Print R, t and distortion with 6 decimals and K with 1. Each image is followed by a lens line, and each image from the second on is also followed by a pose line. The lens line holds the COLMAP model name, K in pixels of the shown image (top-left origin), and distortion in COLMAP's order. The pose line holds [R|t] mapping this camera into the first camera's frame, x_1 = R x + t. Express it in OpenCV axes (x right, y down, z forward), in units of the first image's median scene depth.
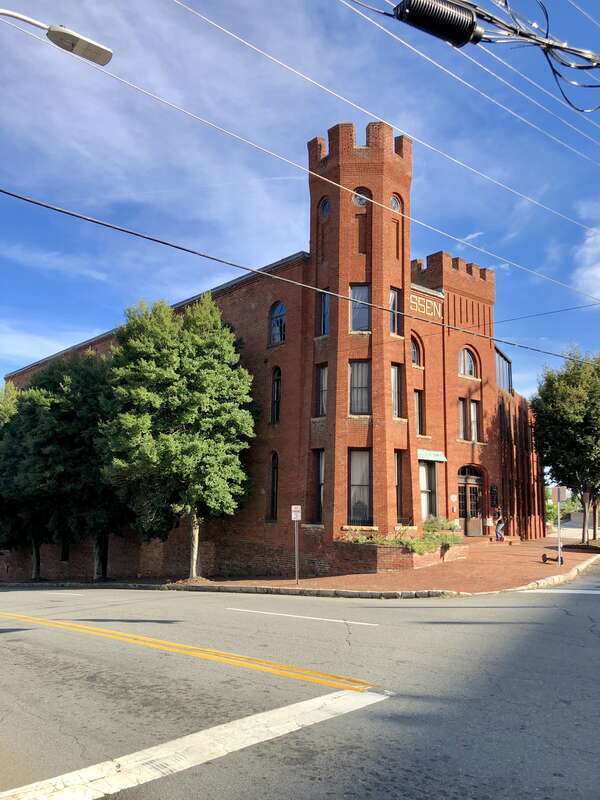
lens RADIAL K [[691.8, 0, 295.1], [0, 691.8, 397.0], [0, 0, 1]] dist [0.048404, -0.055826]
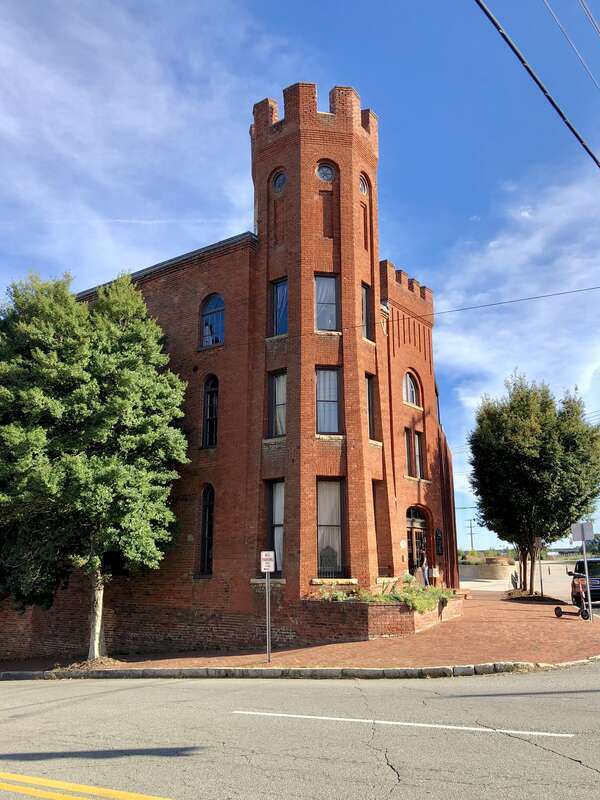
lens RADIAL K [[711.4, 0, 316.9], [0, 711.4, 401.6], [0, 0, 1]] dist [0.084881, -0.218637]
pose [[0.968591, 0.033903, 0.246338, -0.116645], [-0.016624, 0.997274, -0.071889, 0.044727], [-0.248104, 0.065536, 0.966514, 0.211760]]
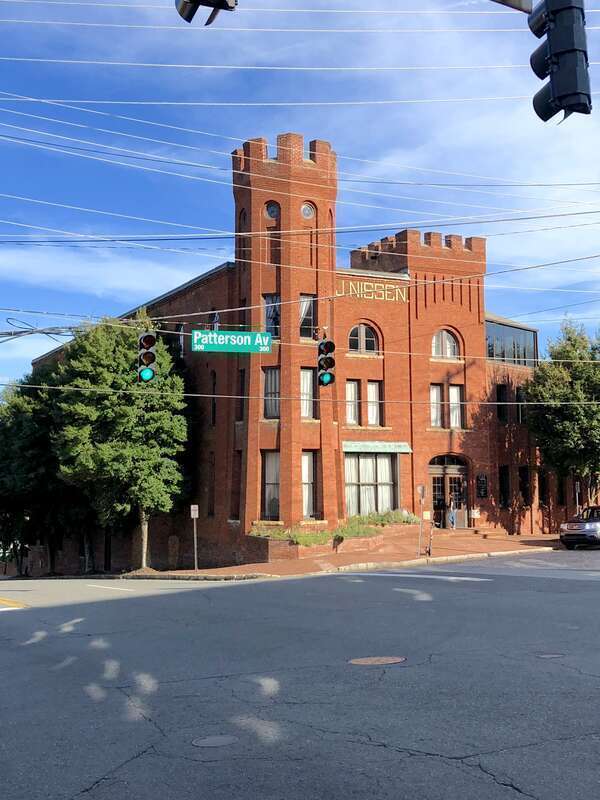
lens RADIAL K [[1011.0, 0, 257.3], [0, 1011.0, 371.0], [0, 0, 1]] dist [0.143594, -0.755061]
pose [[0.966668, -0.048274, -0.251442, 0.457638], [0.059156, 0.997603, 0.035896, -0.103134], [0.249106, -0.049574, 0.967206, -0.512132]]
